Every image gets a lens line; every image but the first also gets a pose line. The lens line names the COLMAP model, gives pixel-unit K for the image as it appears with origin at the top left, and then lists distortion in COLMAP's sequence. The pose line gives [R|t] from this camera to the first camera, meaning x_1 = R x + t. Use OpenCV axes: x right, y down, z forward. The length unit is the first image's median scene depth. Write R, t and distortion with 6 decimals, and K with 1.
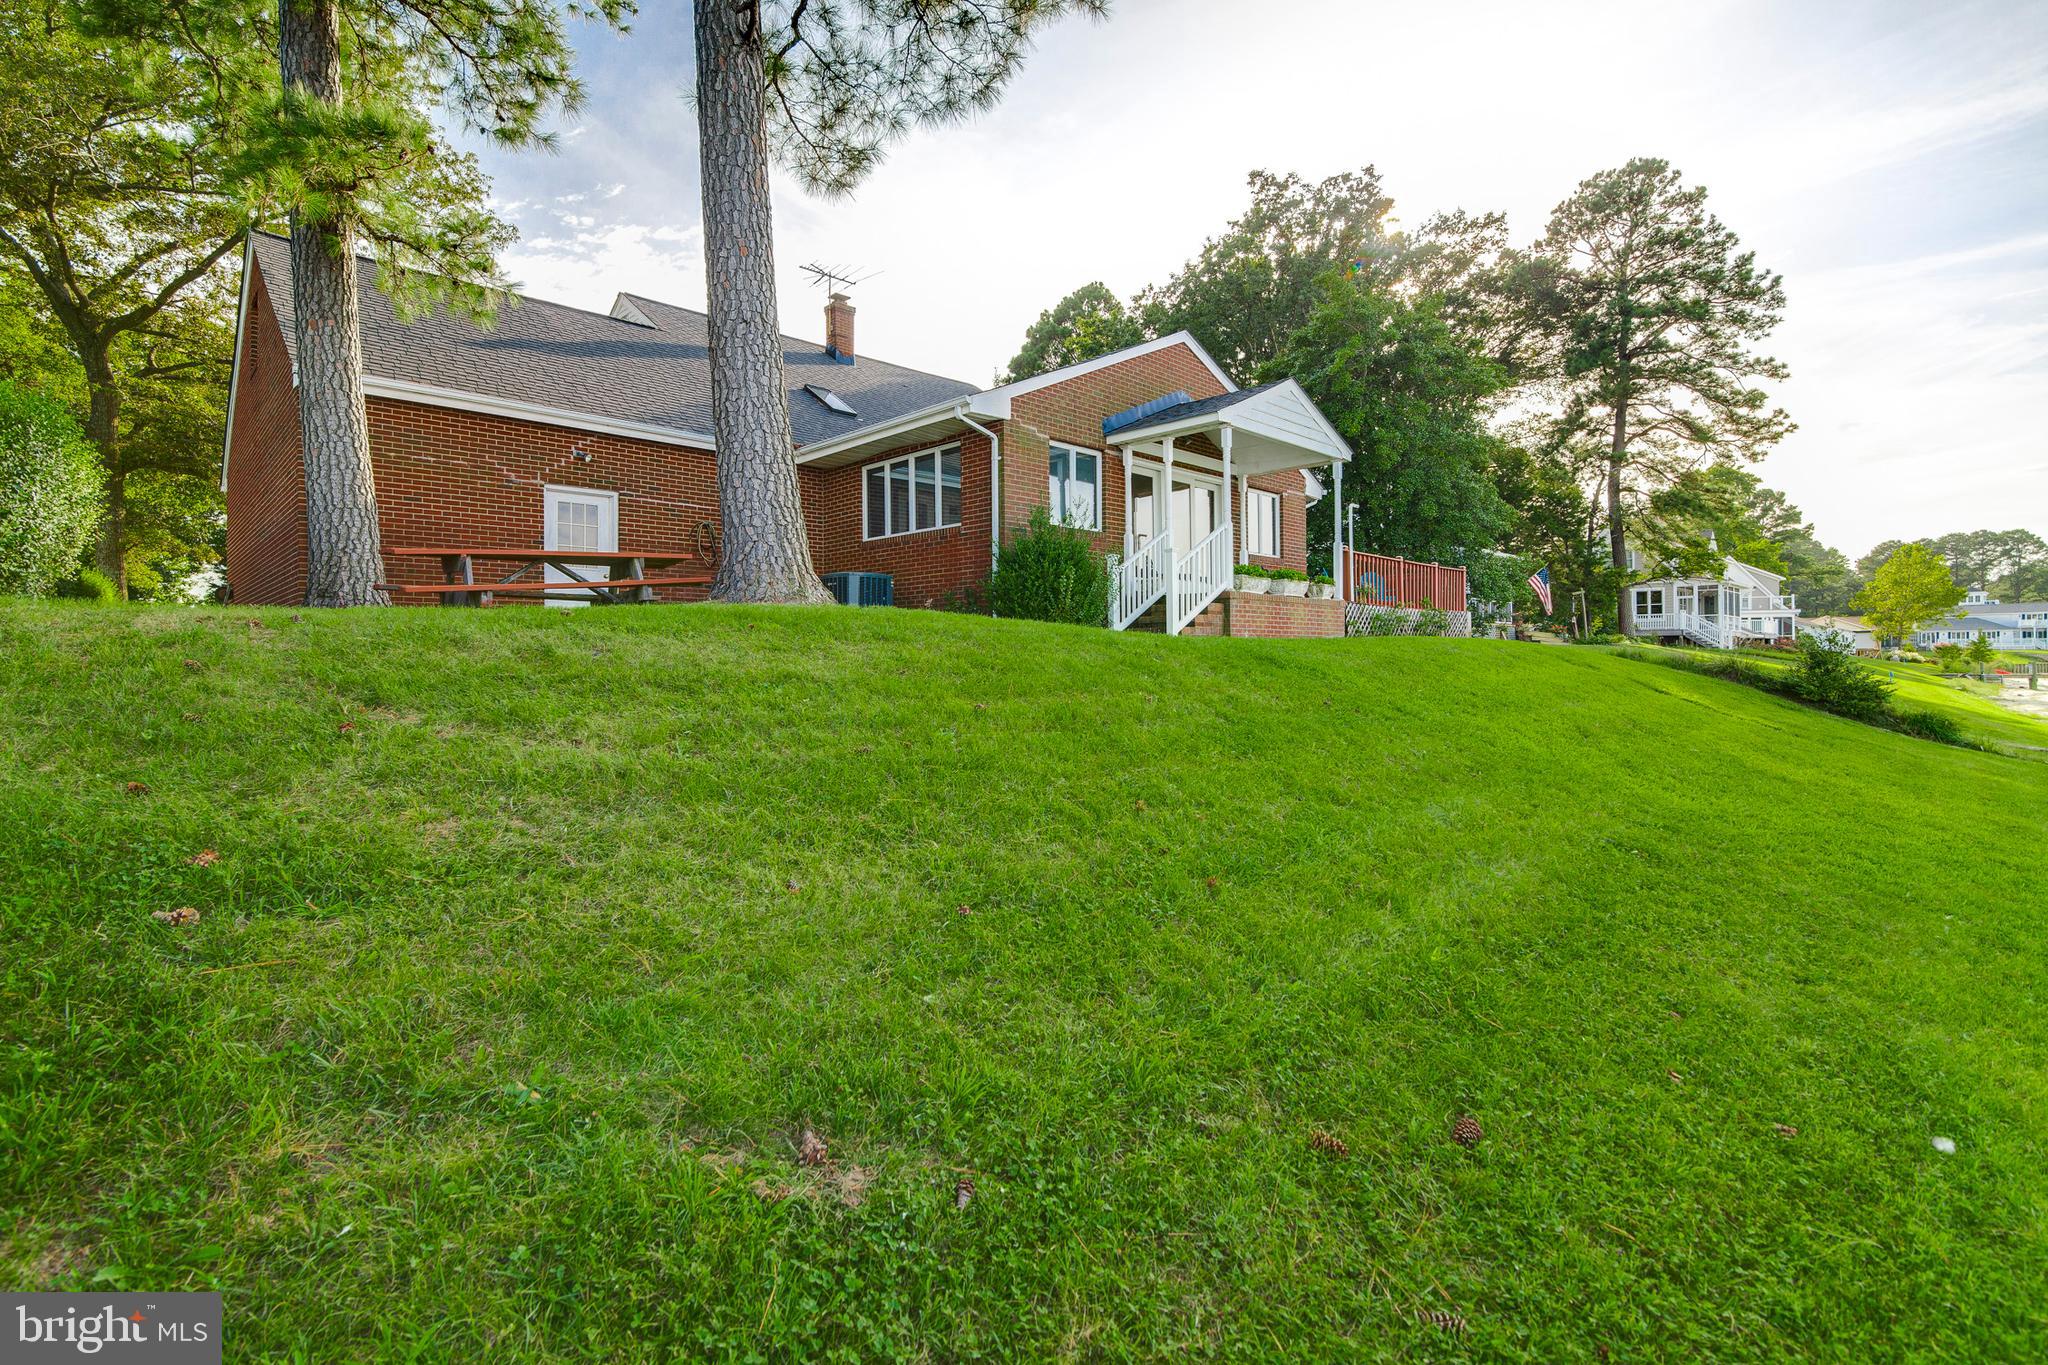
lens RADIAL K [[998.9, 0, 1024.0], [0, 998.9, 682.5], [0, 0, 1]] dist [-0.020379, 0.000324]
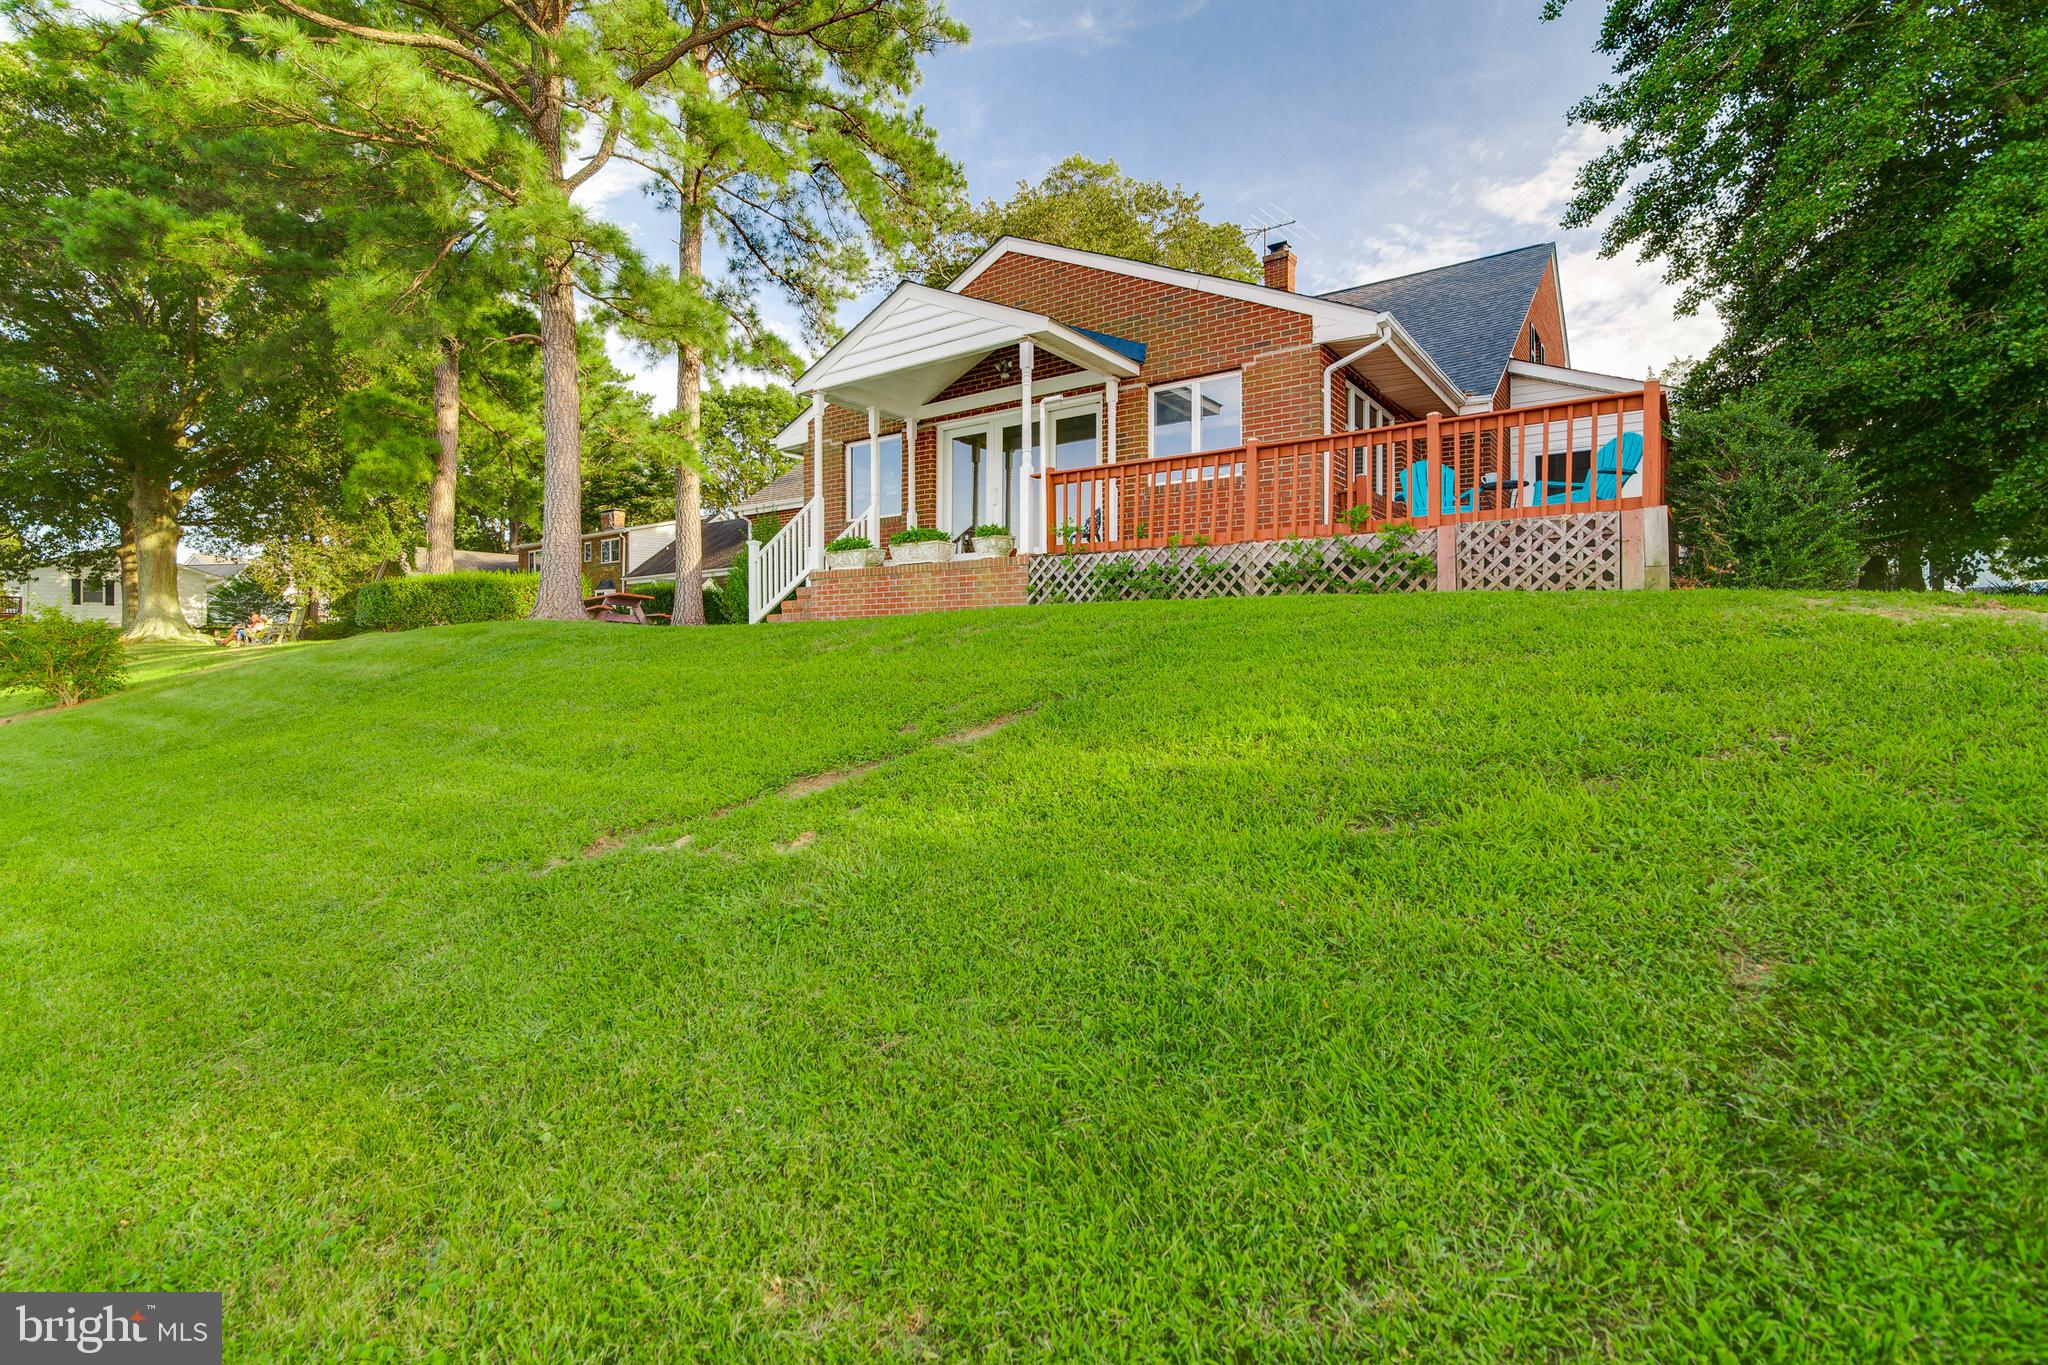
lens RADIAL K [[920.1, 0, 1024.0], [0, 920.1, 682.5], [0, 0, 1]] dist [-0.000961, 0.000022]
pose [[0.122395, 0.055141, -0.990948, 1.113902], [-0.011669, 0.998466, 0.054118, -0.036881], [0.992413, 0.004940, 0.122851, 1.108352]]
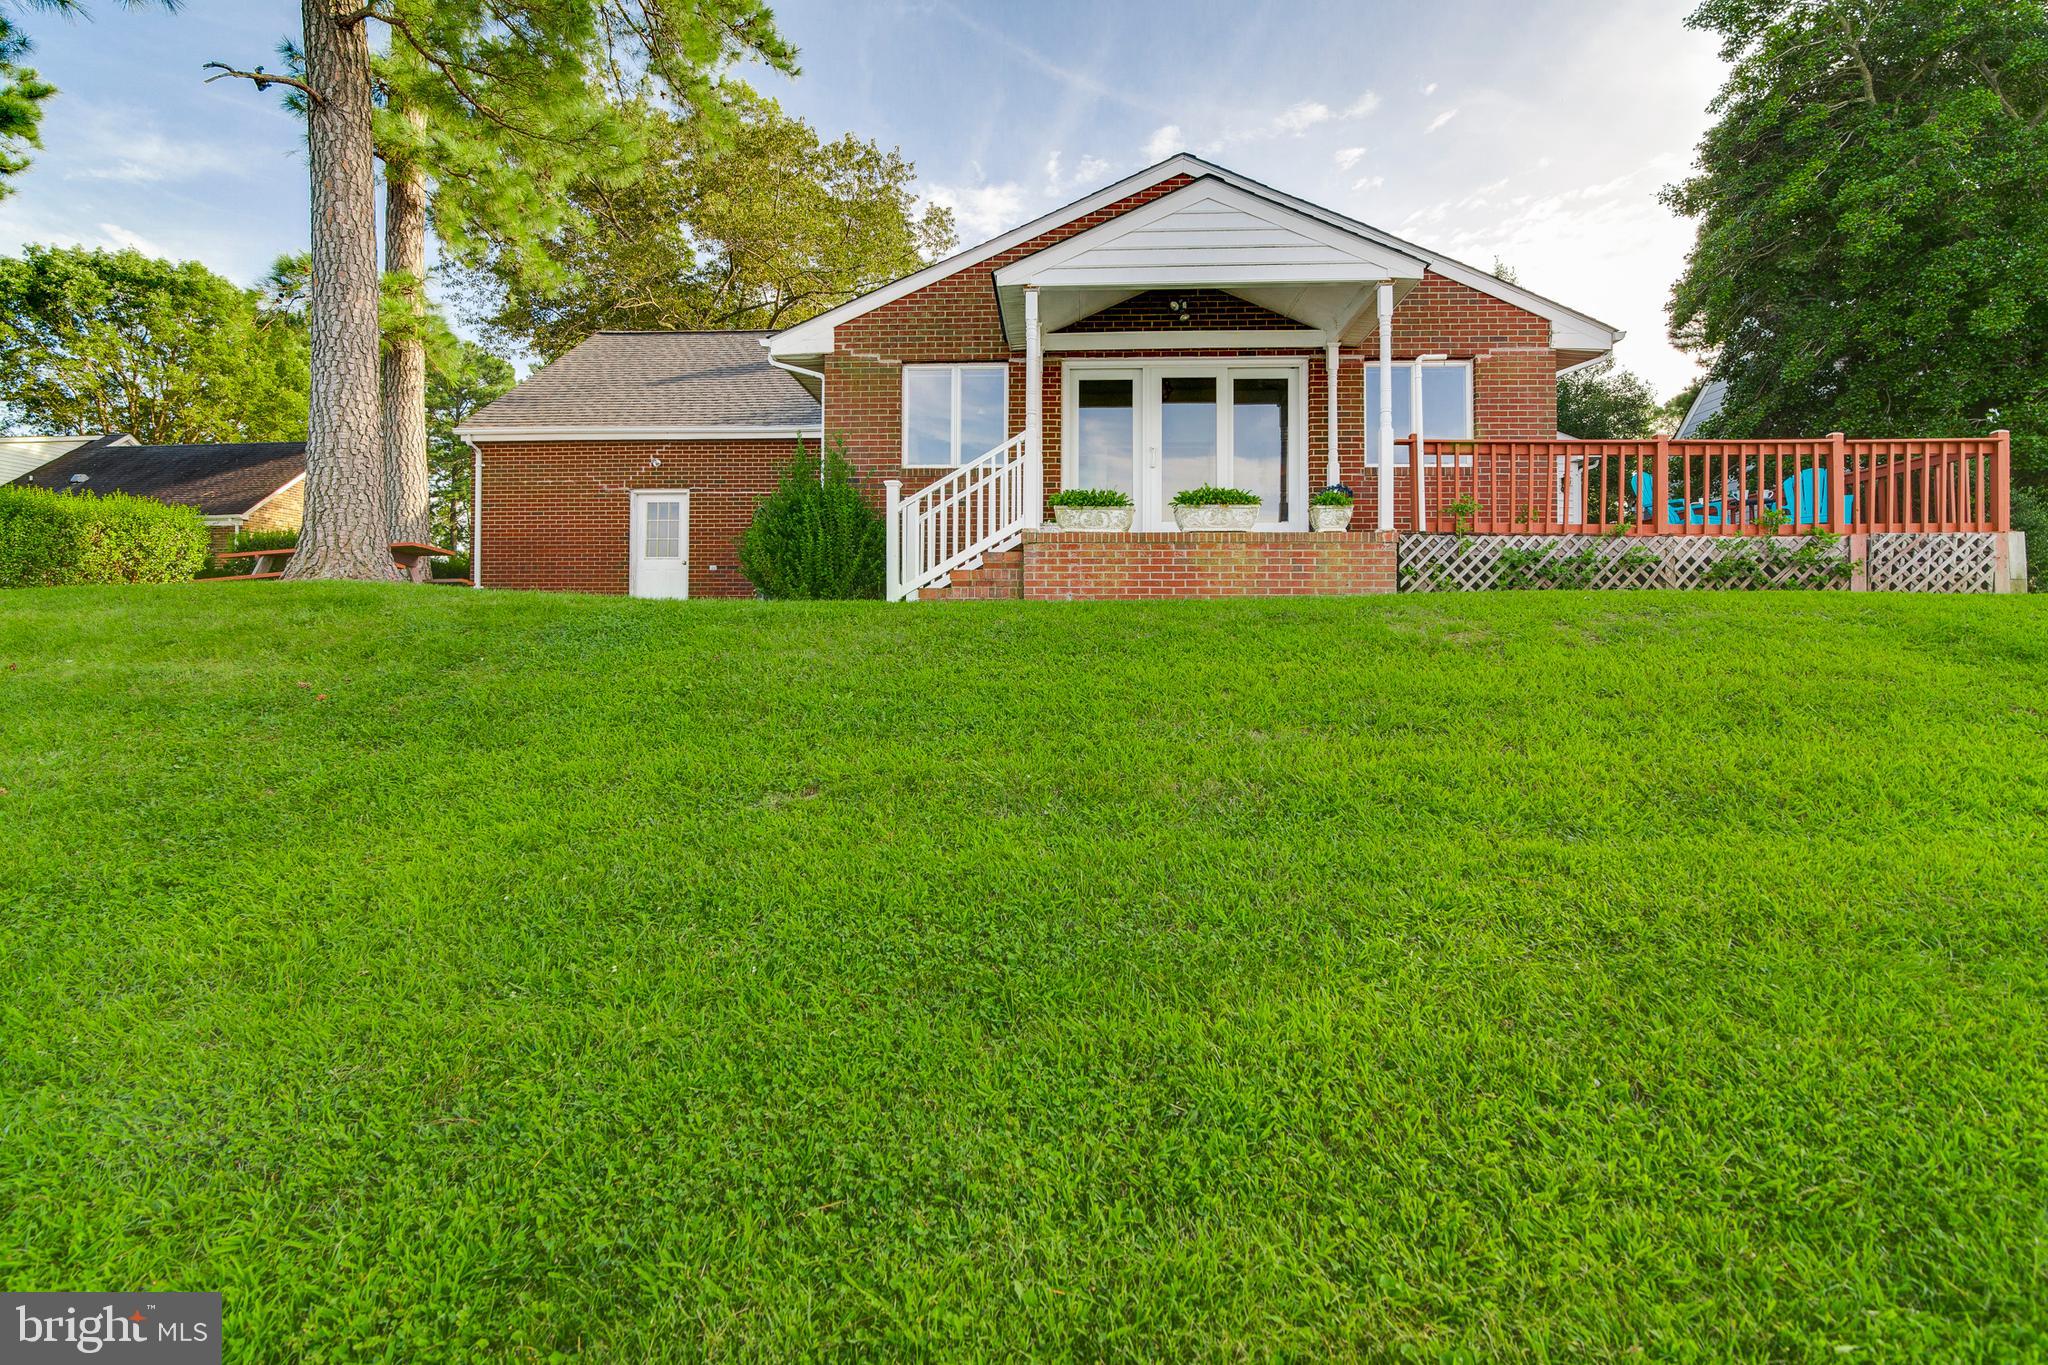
lens RADIAL K [[998.9, 0, 1024.0], [0, 998.9, 682.5], [0, 0, 1]] dist [-0.020379, 0.000324]
pose [[0.641225, 0.034632, -0.766571, 0.747490], [-0.026107, 0.999387, 0.023312, -0.005626], [0.766909, 0.005064, 0.641736, 0.576869]]
